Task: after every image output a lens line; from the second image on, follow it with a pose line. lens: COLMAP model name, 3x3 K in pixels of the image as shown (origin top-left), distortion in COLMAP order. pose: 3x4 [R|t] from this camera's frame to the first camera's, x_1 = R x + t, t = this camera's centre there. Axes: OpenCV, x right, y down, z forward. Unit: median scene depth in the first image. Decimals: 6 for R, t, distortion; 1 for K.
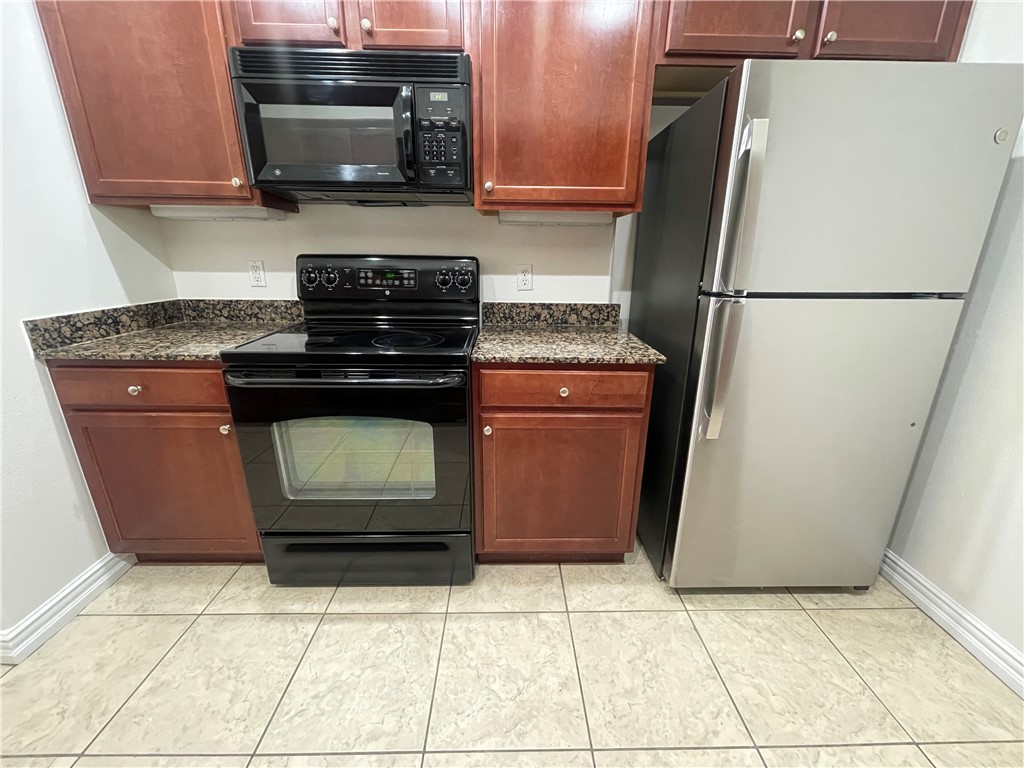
lens RADIAL K [[412.0, 0, 514.0], [0, 412.0, 383.1], [0, 0, 1]] dist [-0.001935, -0.000368]
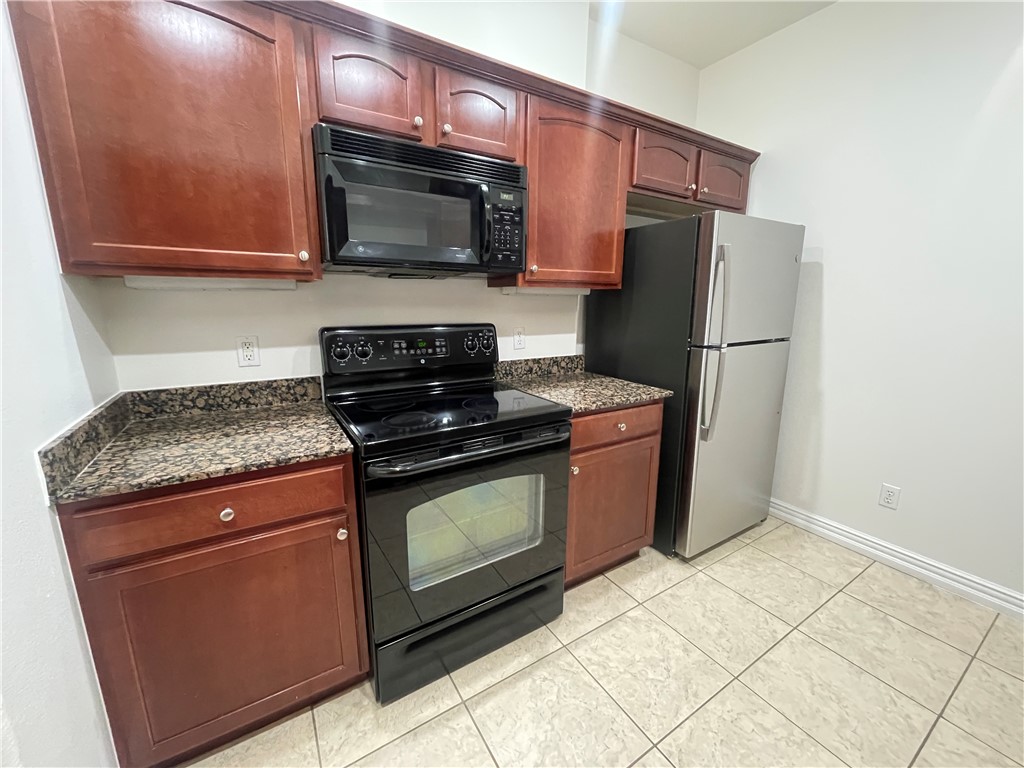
lens RADIAL K [[412.0, 0, 514.0], [0, 412.0, 383.1], [0, 0, 1]] dist [-0.001935, -0.000368]
pose [[0.857781, -0.108616, 0.502409, -0.694726], [0.157840, 0.985855, -0.056353, -0.082889], [-0.489181, 0.127639, 0.862792, 0.031131]]
